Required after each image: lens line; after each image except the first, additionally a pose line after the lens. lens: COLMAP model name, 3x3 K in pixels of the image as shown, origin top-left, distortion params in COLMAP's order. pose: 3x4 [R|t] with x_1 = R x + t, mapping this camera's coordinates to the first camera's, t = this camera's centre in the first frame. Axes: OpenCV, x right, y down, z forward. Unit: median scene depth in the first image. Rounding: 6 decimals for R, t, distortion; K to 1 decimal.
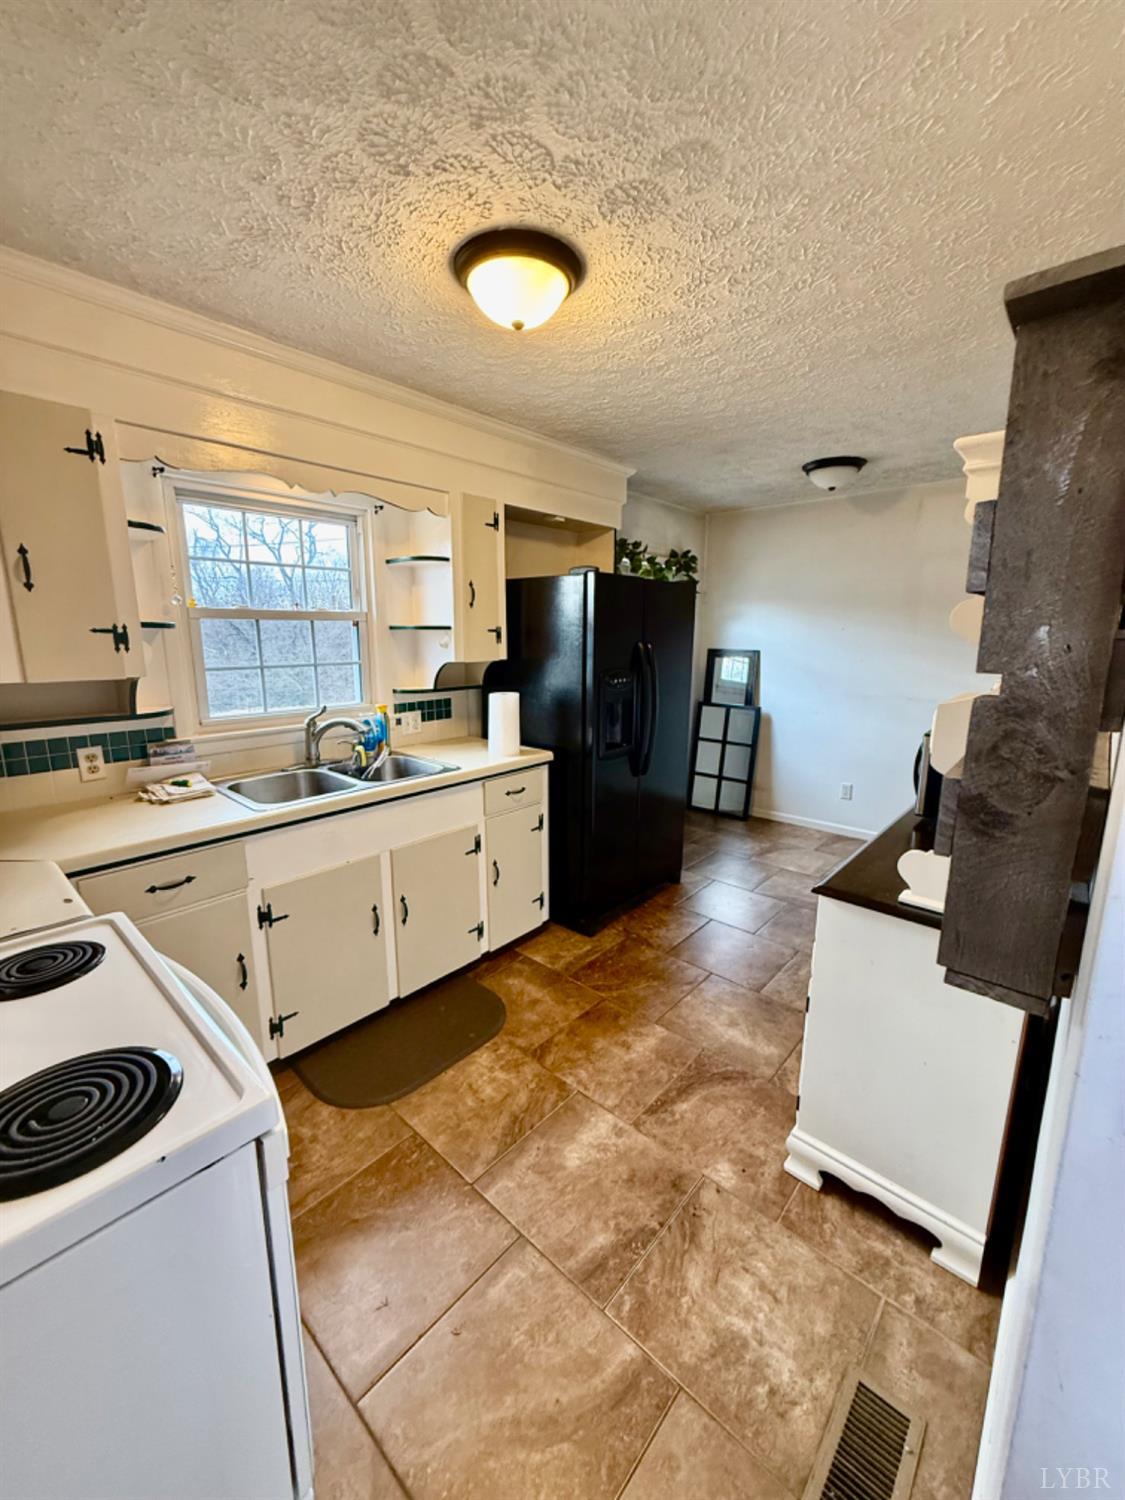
lens RADIAL K [[596.5, 0, 560.6], [0, 596.5, 743.9], [0, 0, 1]] dist [-0.001262, -0.000019]
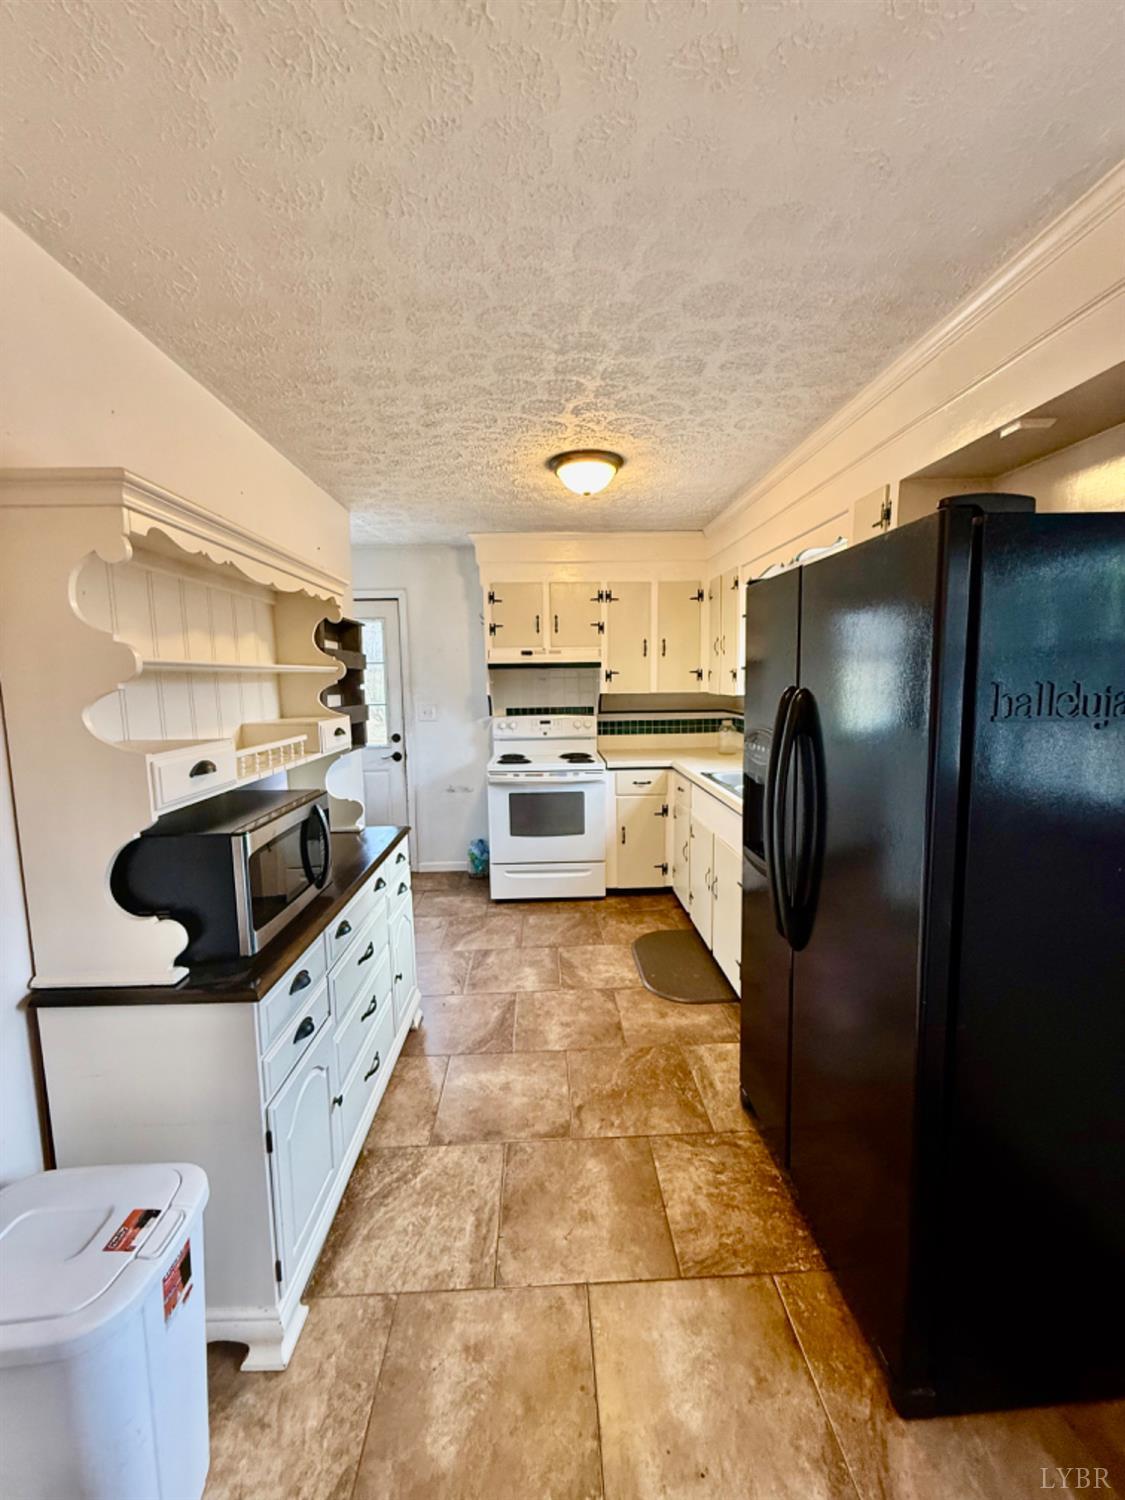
lens RADIAL K [[596.5, 0, 560.6], [0, 596.5, 743.9], [0, 0, 1]] dist [-0.001262, -0.000019]
pose [[-0.719787, 0.087970, -0.688598, 0.958487], [-0.112007, 0.964225, 0.240261, -0.334602], [0.685099, 0.250065, -0.684183, 1.816948]]
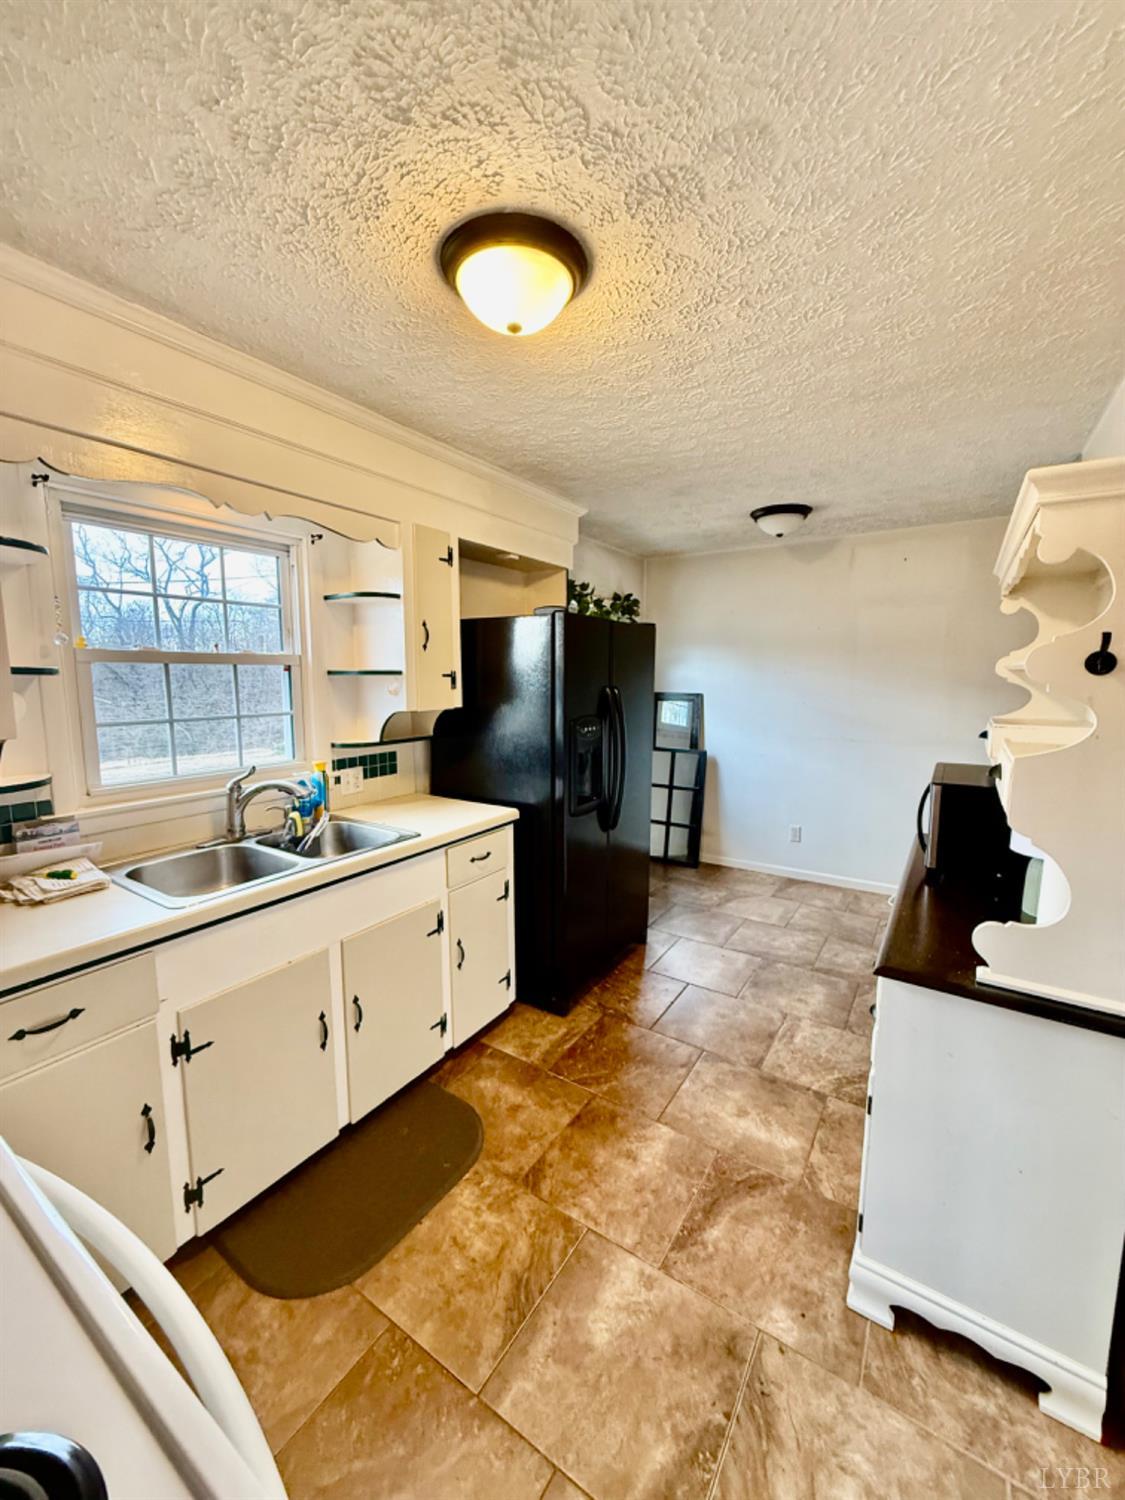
lens RADIAL K [[596.5, 0, 560.6], [0, 596.5, 743.9], [0, 0, 1]] dist [-0.001262, -0.000019]
pose [[0.988694, -0.019825, 0.148632, -0.116163], [0.030169, 0.997252, -0.067667, -0.031562], [-0.146882, 0.071386, 0.986575, 0.142064]]
